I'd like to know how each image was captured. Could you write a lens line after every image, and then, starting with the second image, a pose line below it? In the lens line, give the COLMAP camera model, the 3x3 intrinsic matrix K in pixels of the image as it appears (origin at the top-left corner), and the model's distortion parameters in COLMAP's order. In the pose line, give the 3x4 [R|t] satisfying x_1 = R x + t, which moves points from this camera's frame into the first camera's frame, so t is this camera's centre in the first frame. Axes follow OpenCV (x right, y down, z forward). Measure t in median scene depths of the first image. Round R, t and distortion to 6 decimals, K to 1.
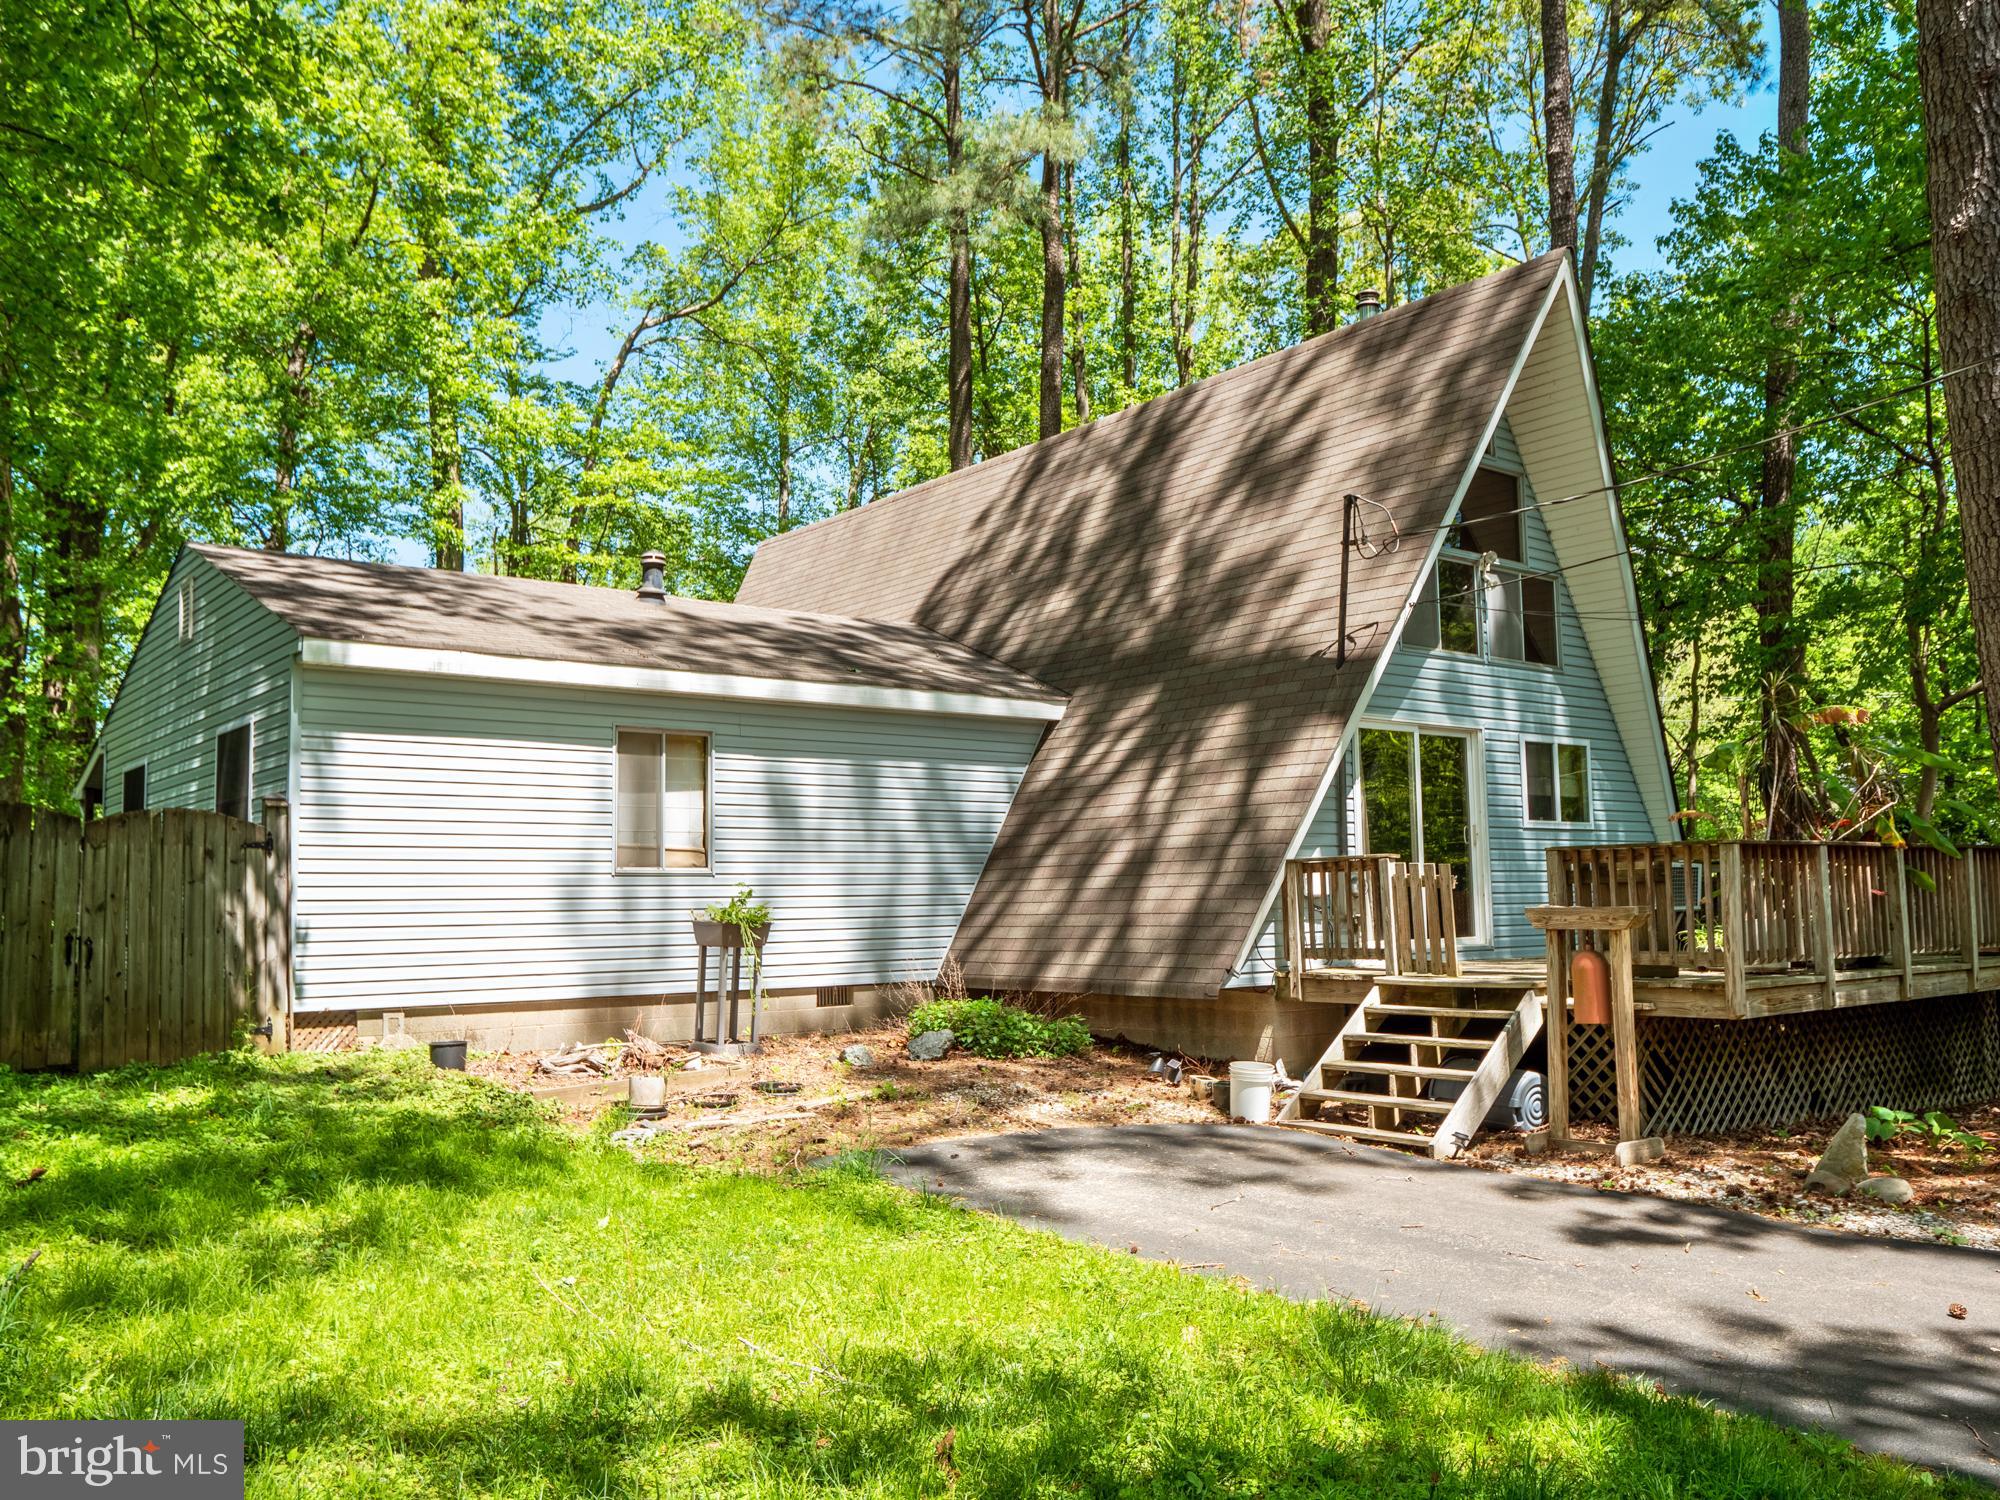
lens RADIAL K [[1611.0, 0, 1000.3], [0, 1611.0, 753.5], [0, 0, 1]] dist [-0.005167, -0.001684]
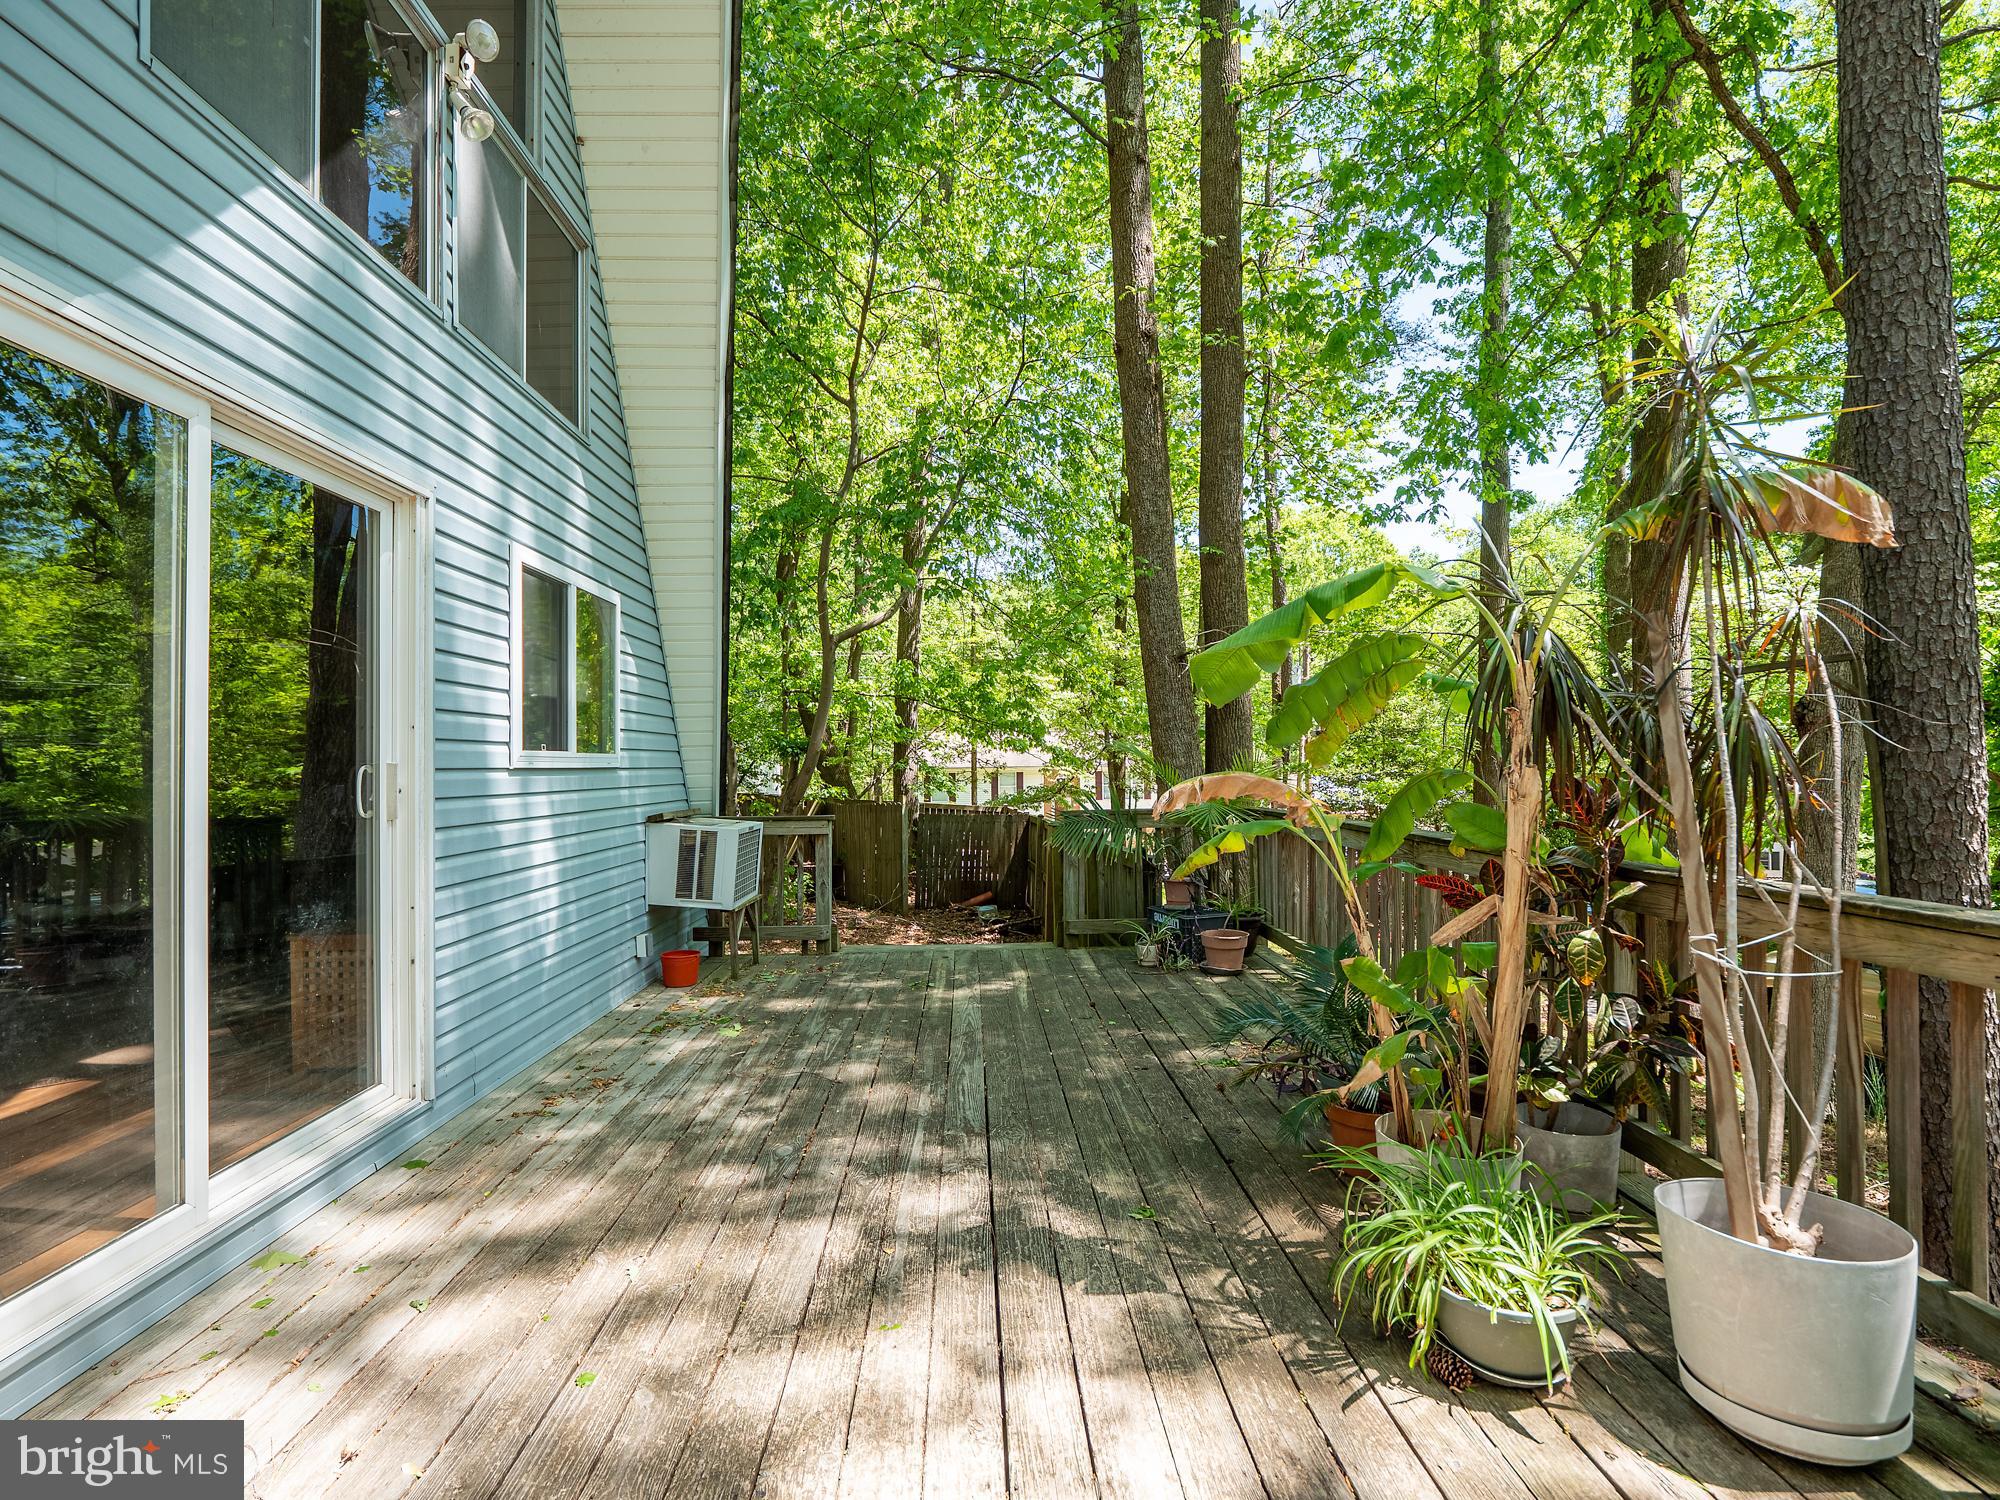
lens RADIAL K [[979.0, 0, 1000.3], [0, 979.0, 749.0], [0, 0, 1]] dist [-0.006386, -0.000577]
pose [[0.596054, 0.025724, 0.802532, 0.194166], [-0.074963, 0.996904, 0.023722, 0.024958], [-0.799437, -0.074300, 0.596137, 0.734862]]
